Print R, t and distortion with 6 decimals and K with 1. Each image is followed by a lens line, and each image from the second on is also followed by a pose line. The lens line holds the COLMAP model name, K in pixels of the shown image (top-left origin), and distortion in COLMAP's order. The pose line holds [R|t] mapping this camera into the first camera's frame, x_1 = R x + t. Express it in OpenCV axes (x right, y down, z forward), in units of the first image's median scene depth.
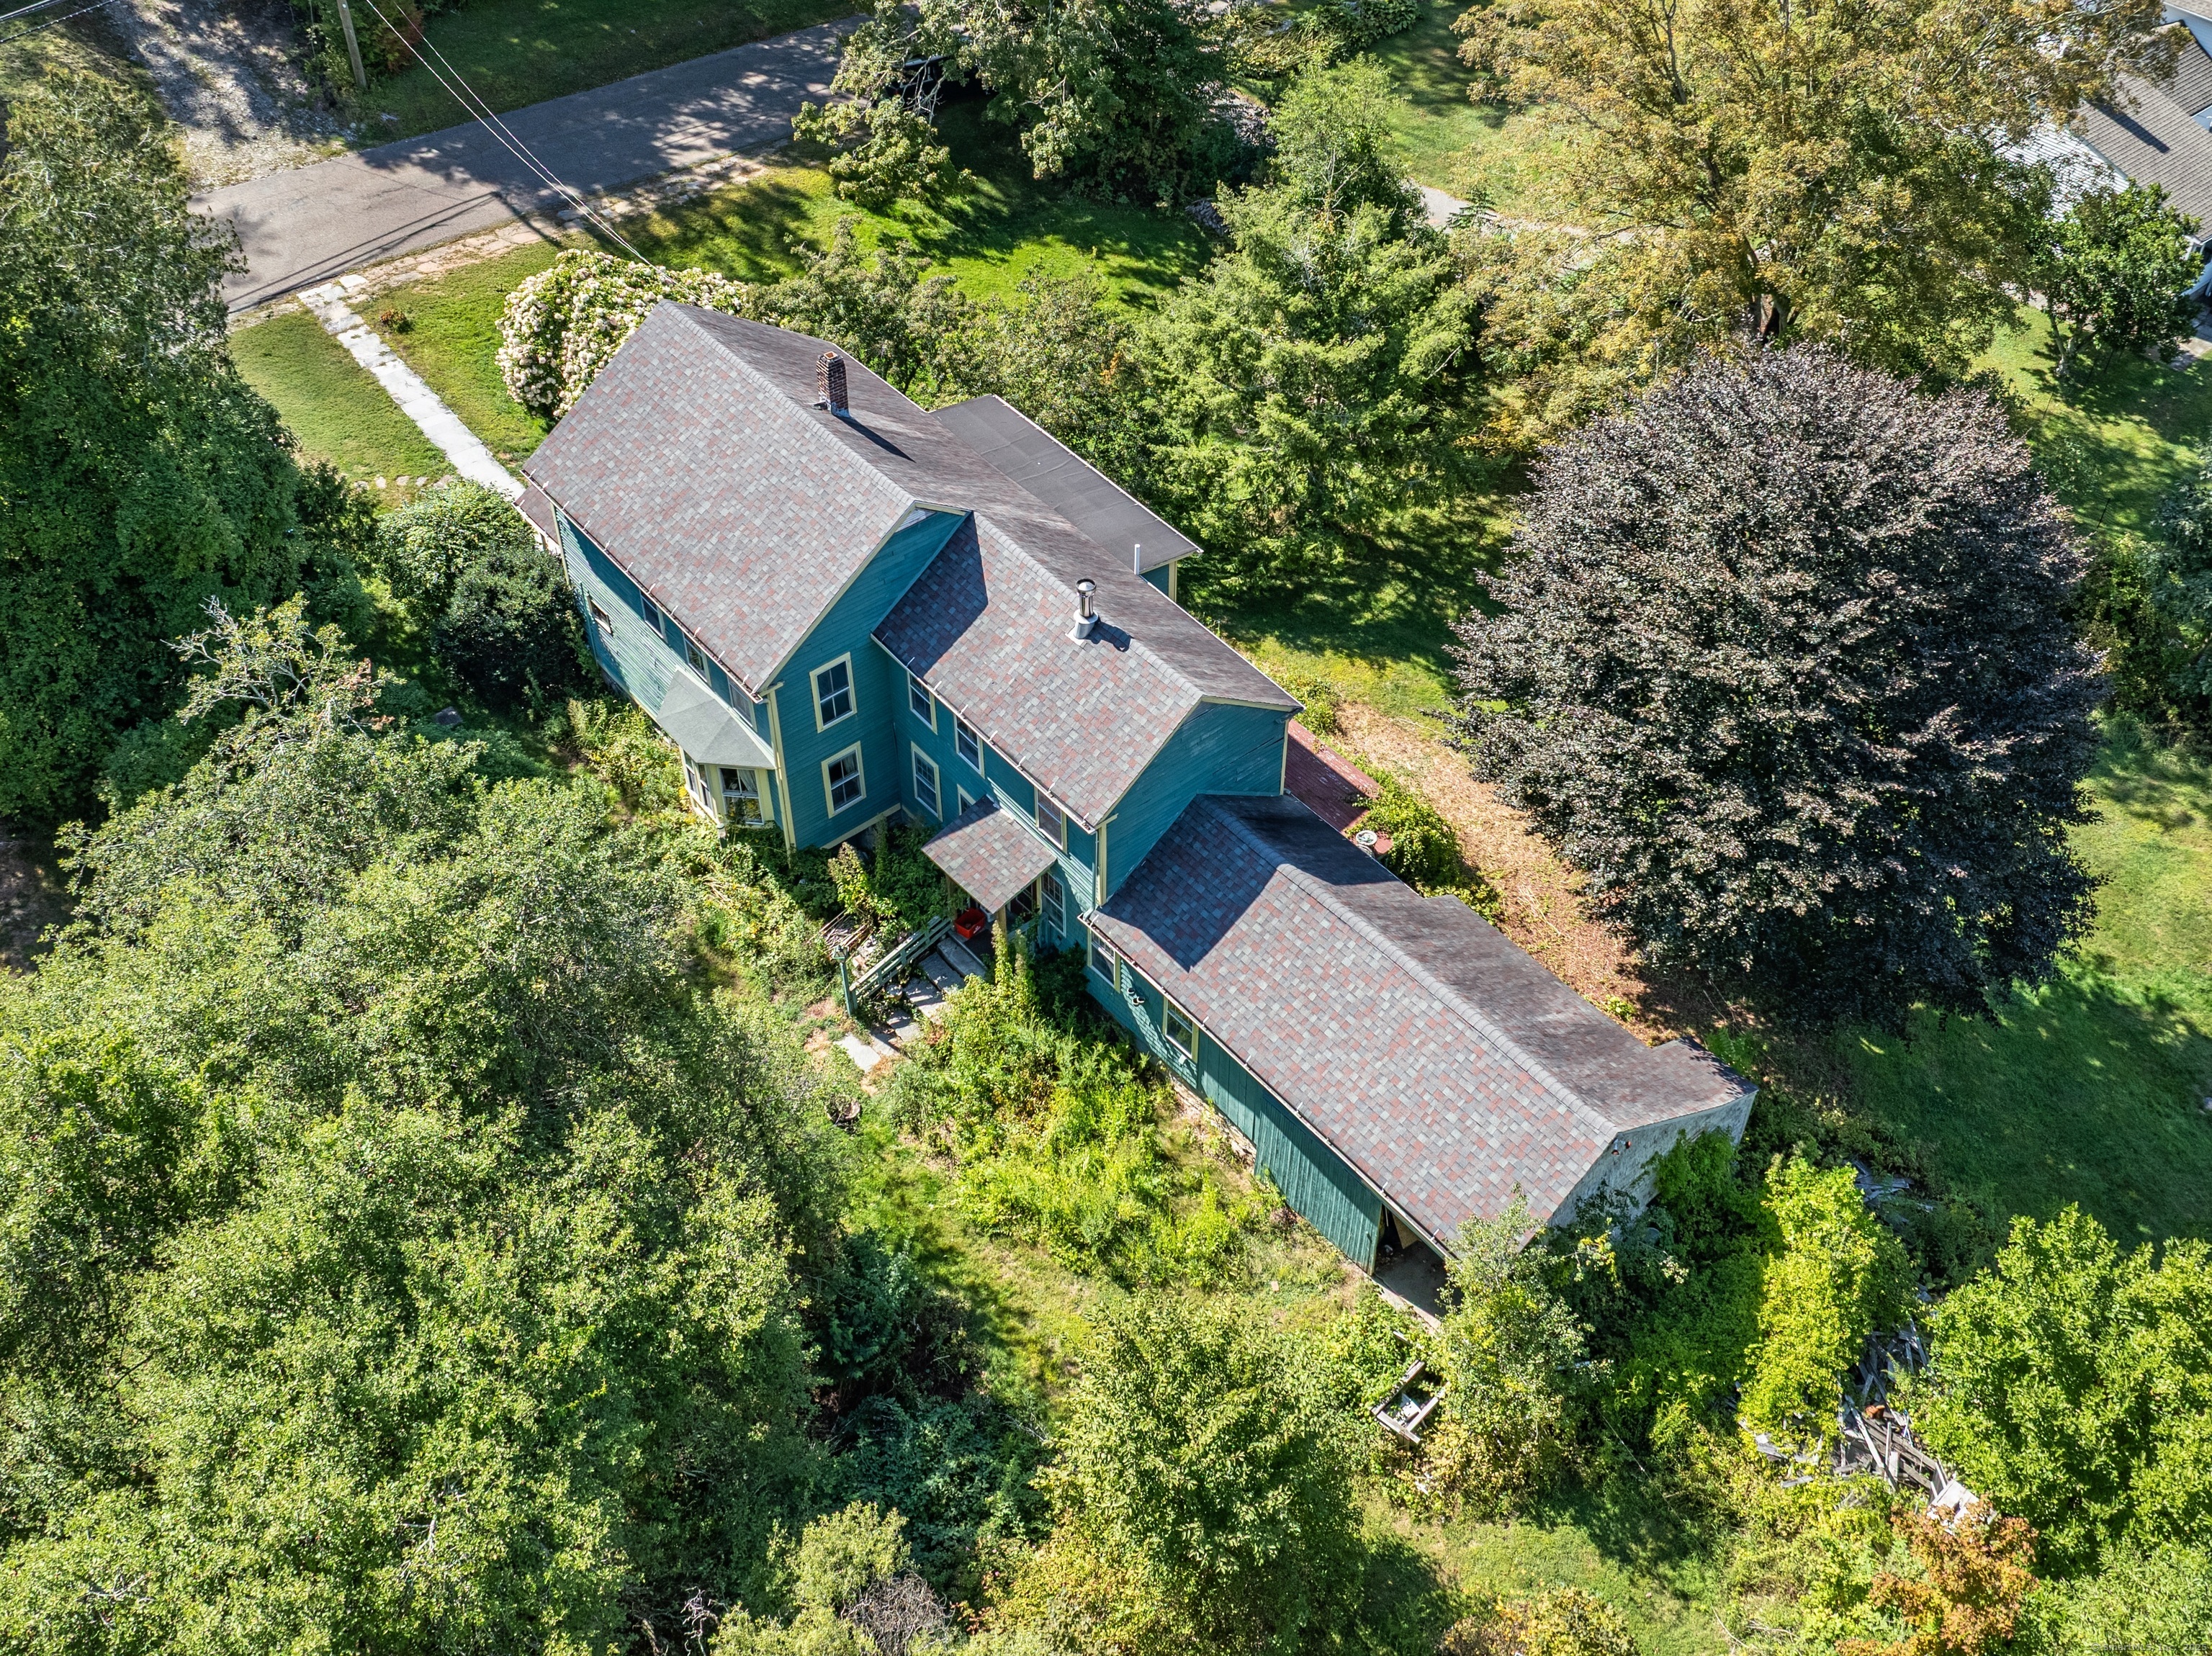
lens RADIAL K [[2045.6, 0, 1114.9], [0, 2045.6, 662.4], [0, 0, 1]] dist [0.004527, -0.099267]
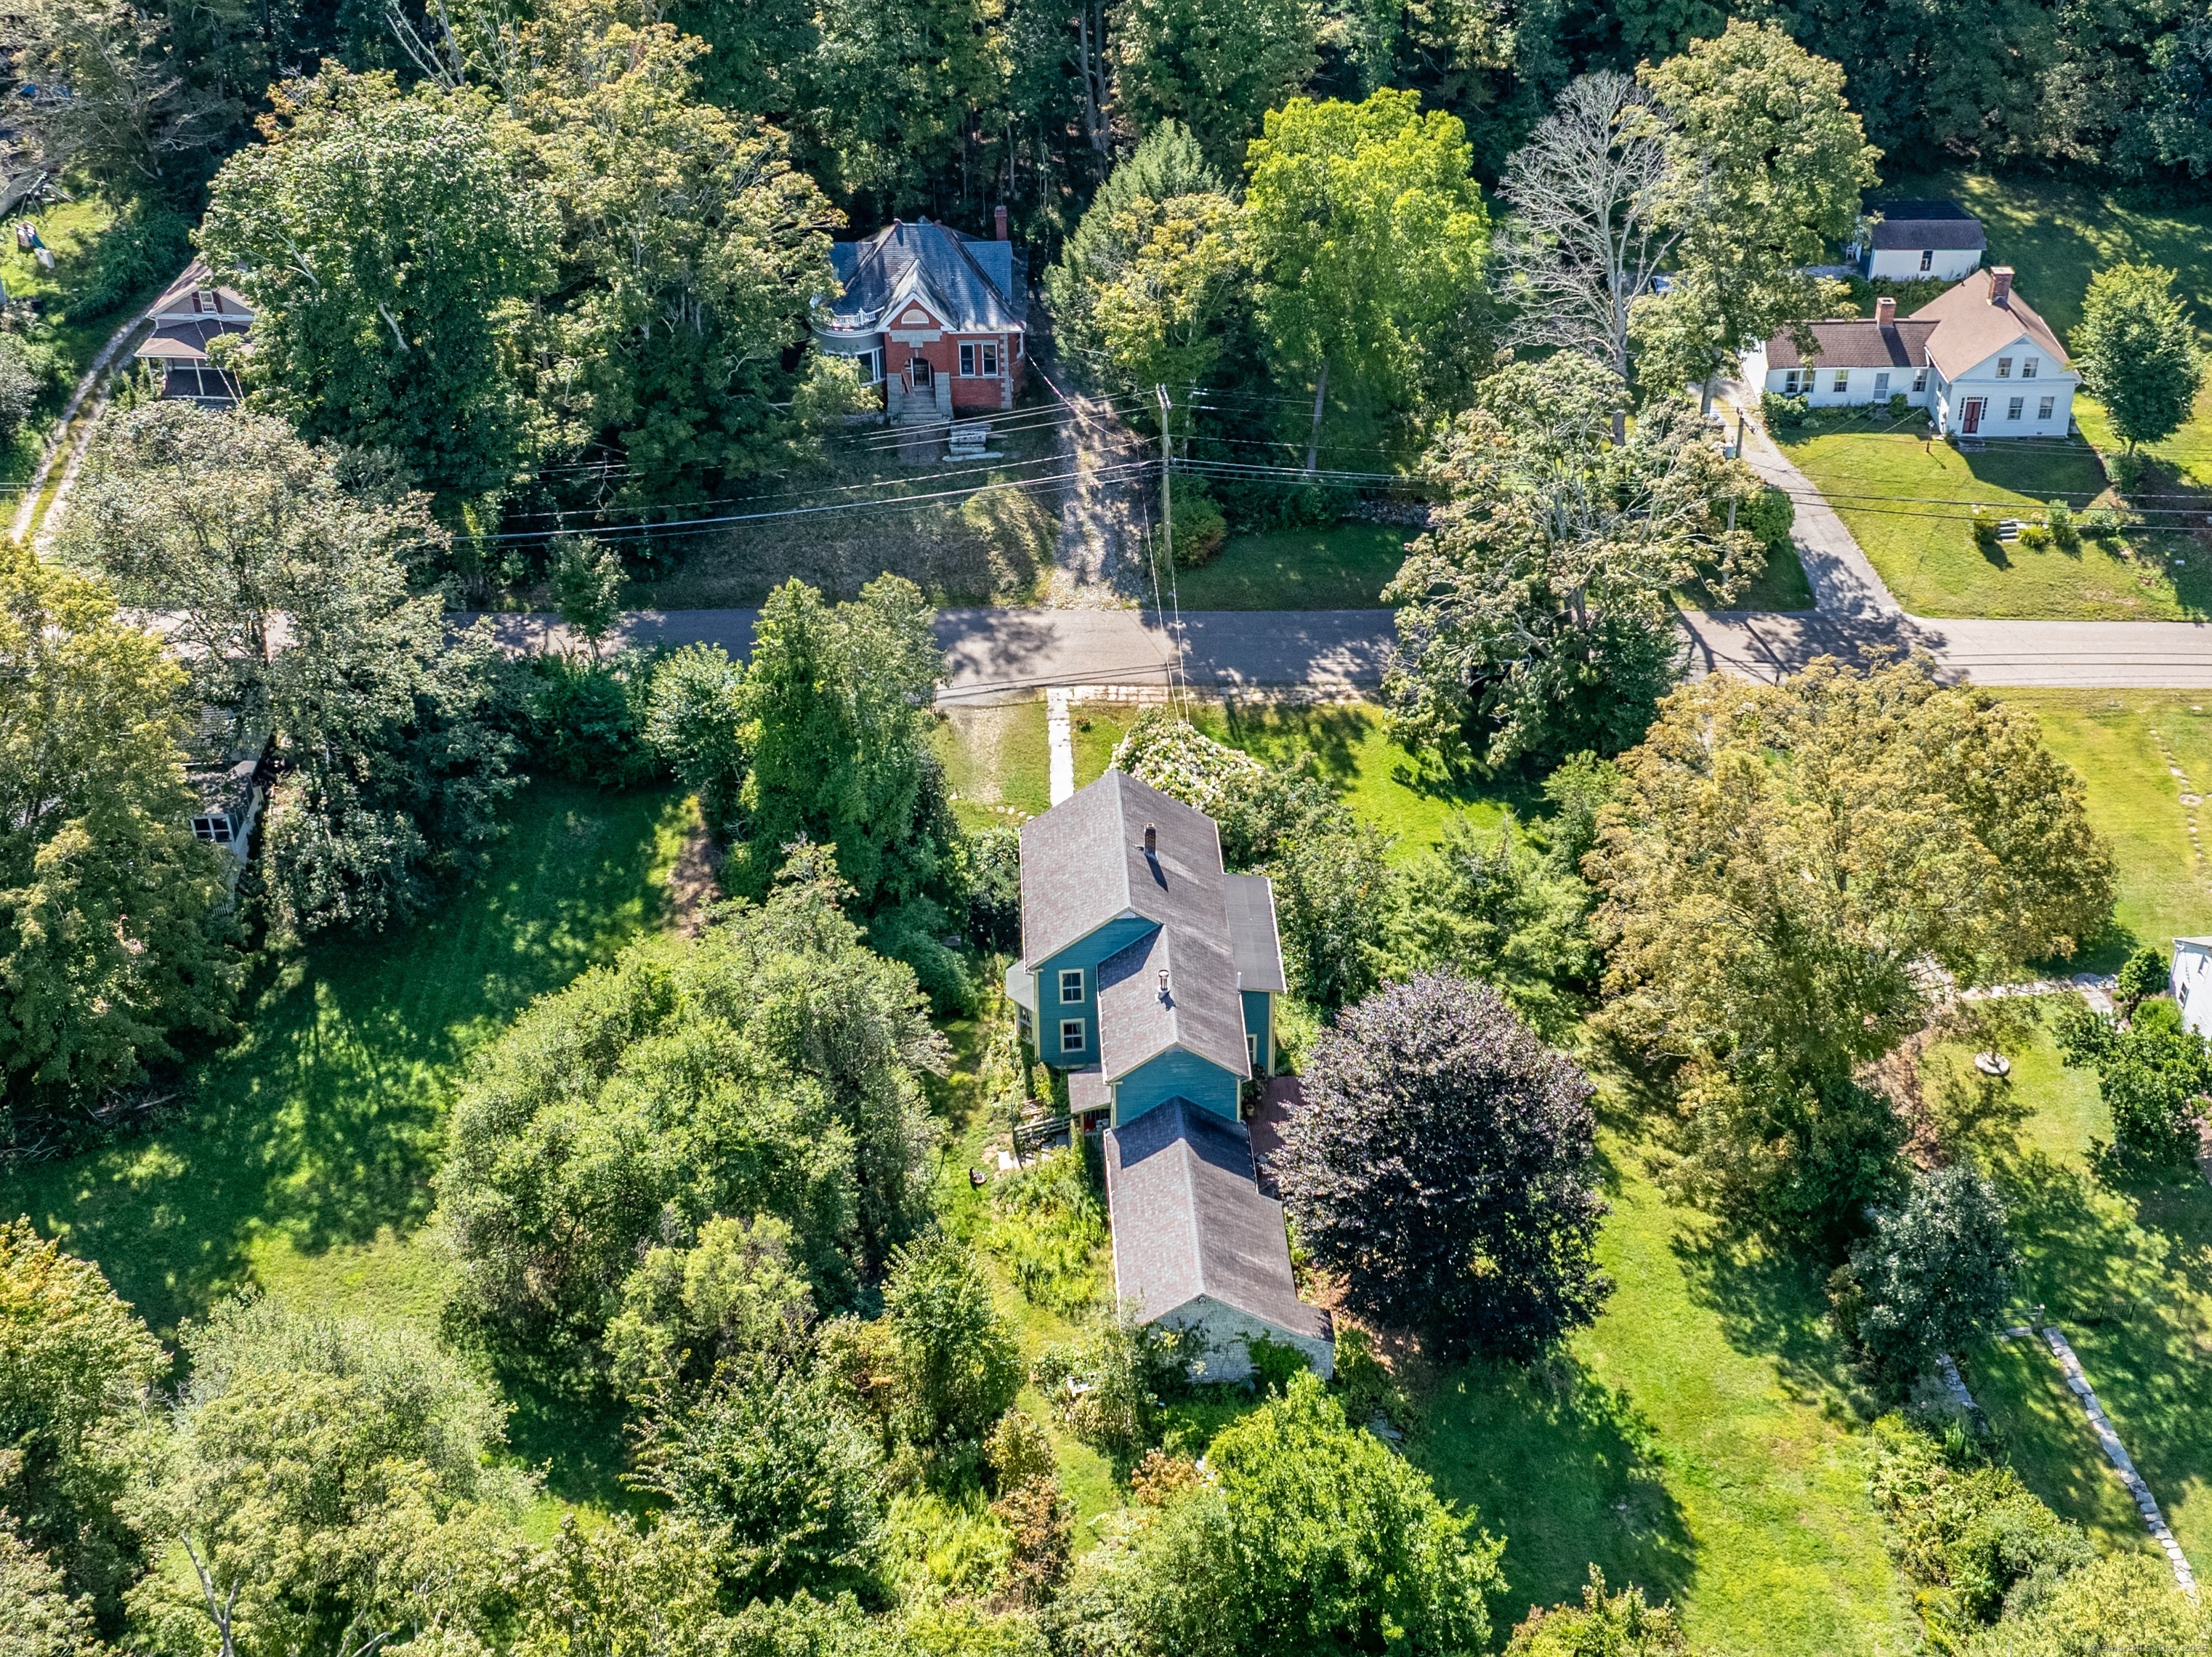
lens RADIAL K [[2557.9, 0, 1106.0], [0, 2557.9, 828.5], [0, 0, 1]] dist [0.012281, 0.015804]
pose [[0.798899, 0.325142, -0.506007, 0.726587], [-0.378846, 0.925453, -0.003471, -0.086895], [0.467158, 0.194472, 0.862522, -0.749855]]
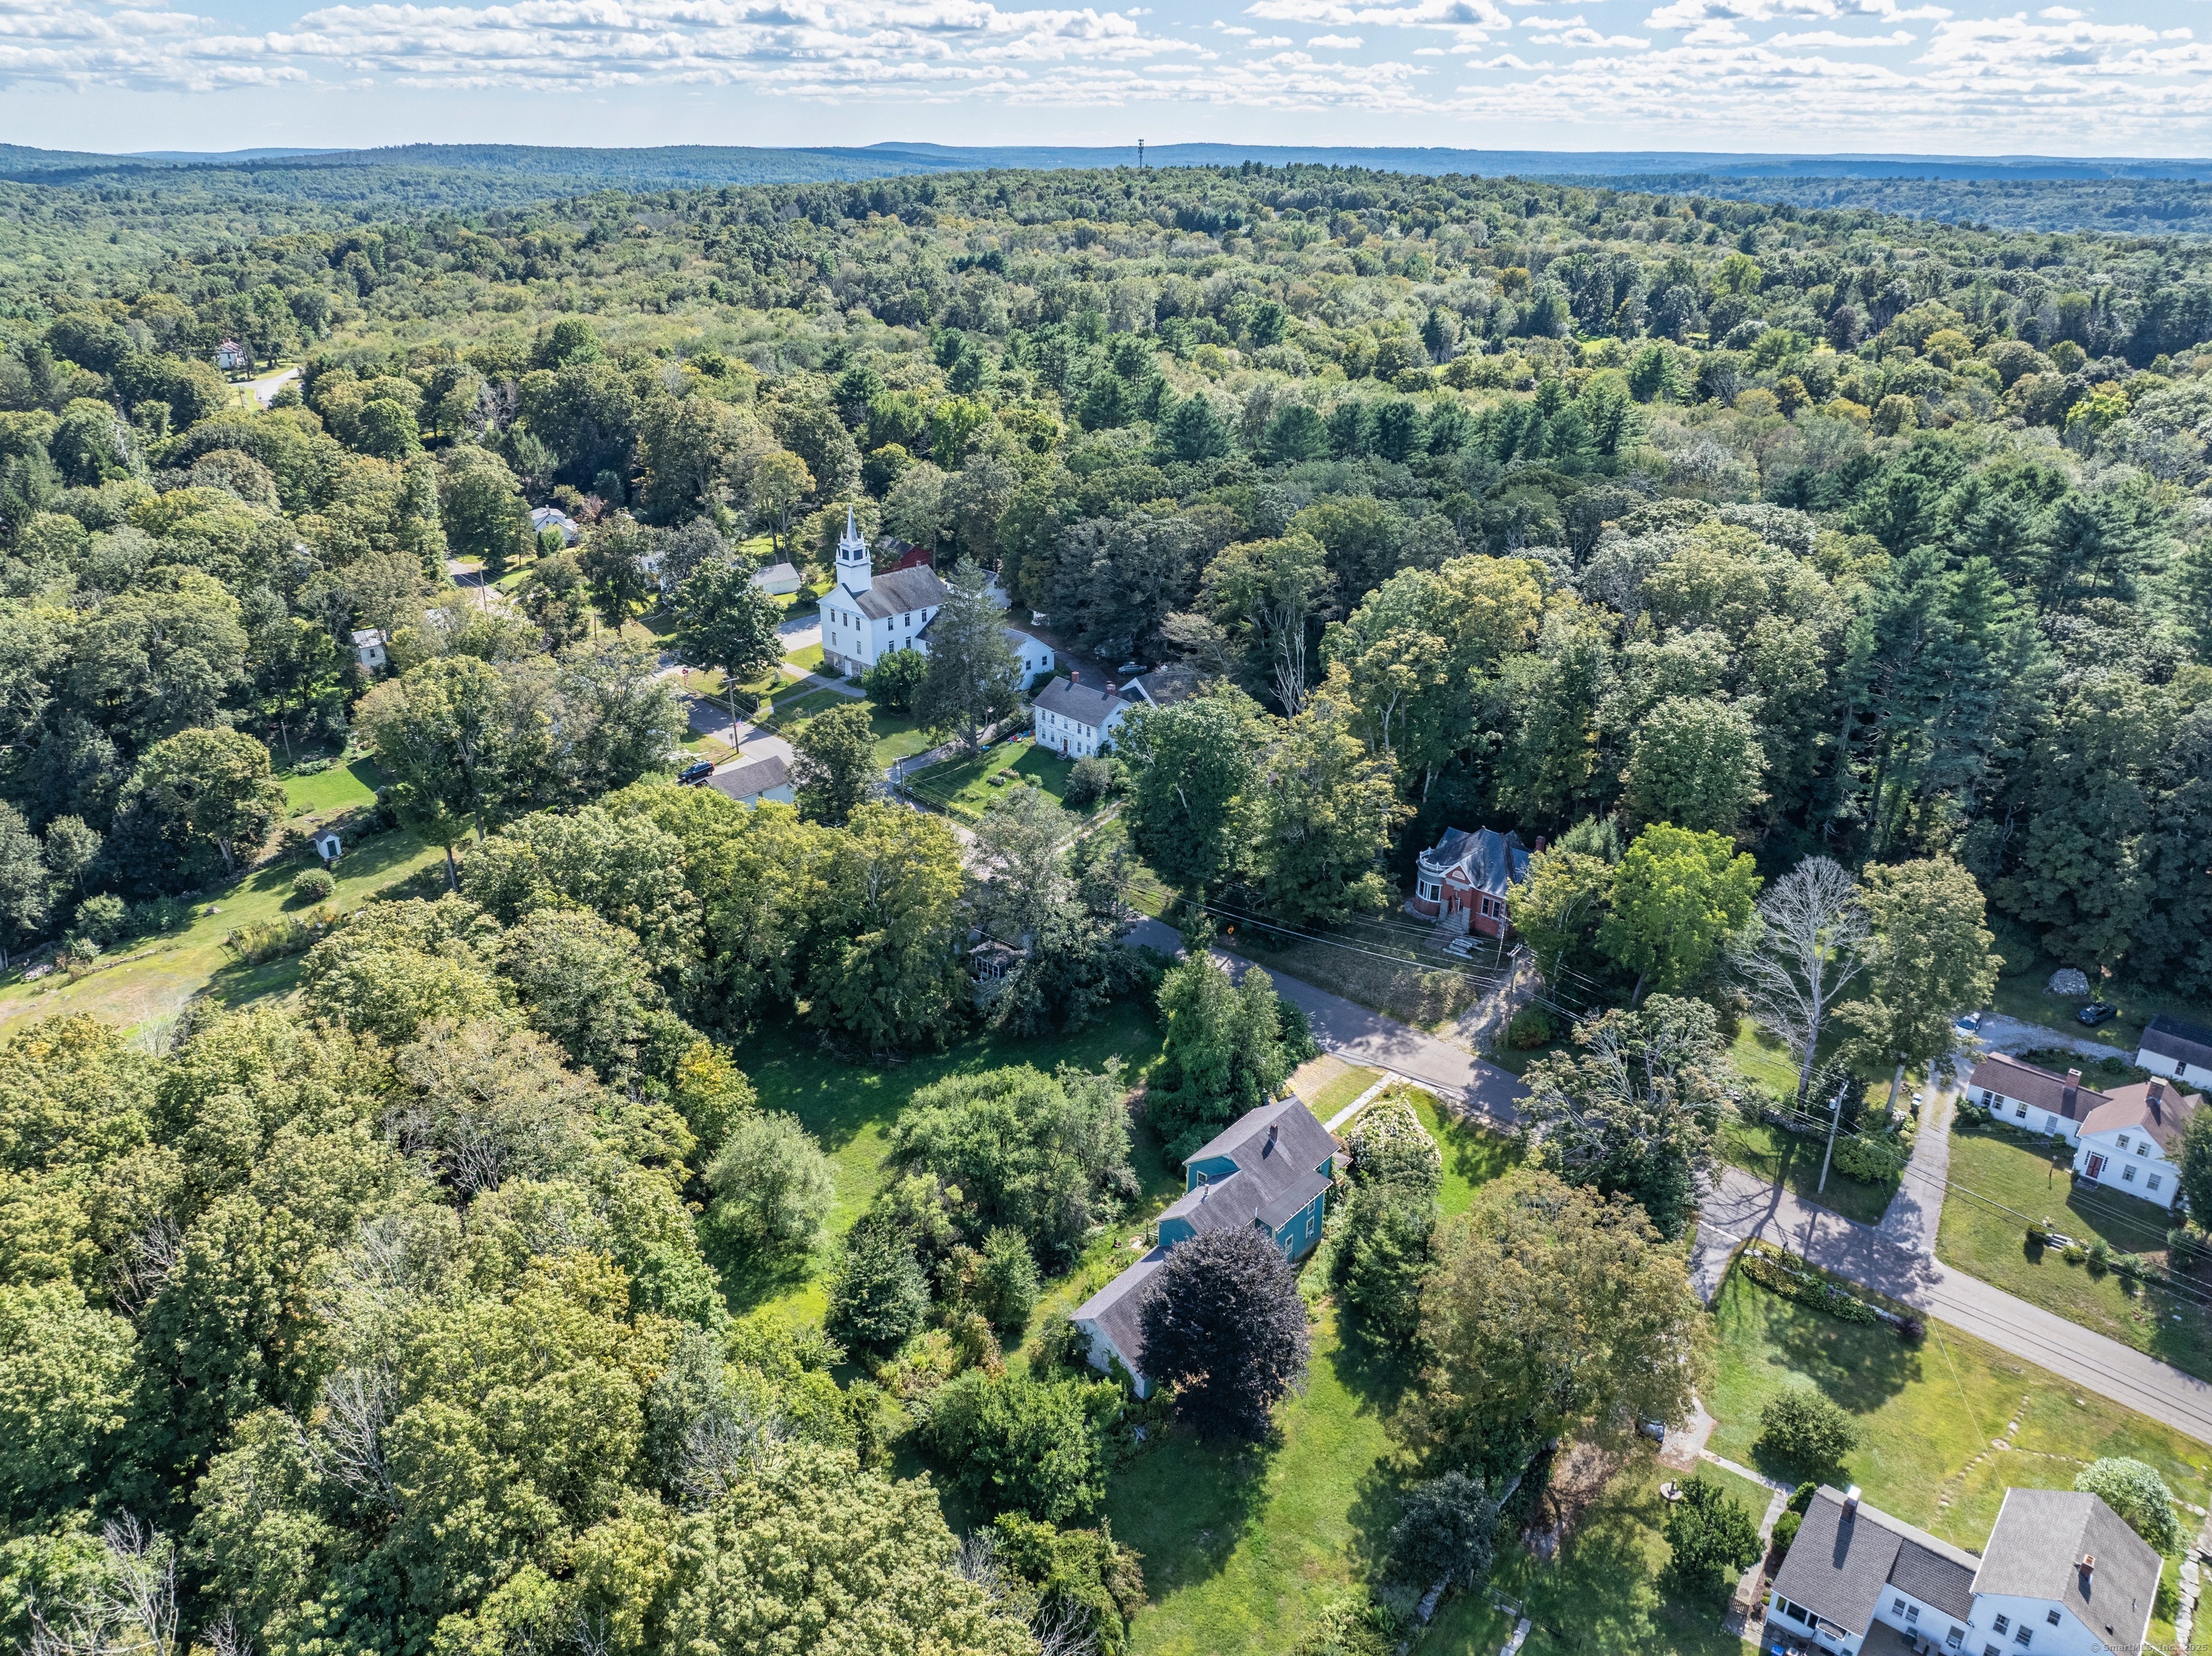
lens RADIAL K [[1514.9, 0, 1106.0], [0, 1514.9, 828.0], [0, 0, 1]] dist [0.000599, 0.001063]
pose [[0.172818, 0.377661, -0.909674, 1.462317], [-0.649778, 0.737801, 0.182862, -0.592823], [0.740218, 0.559484, 0.372901, -0.372033]]
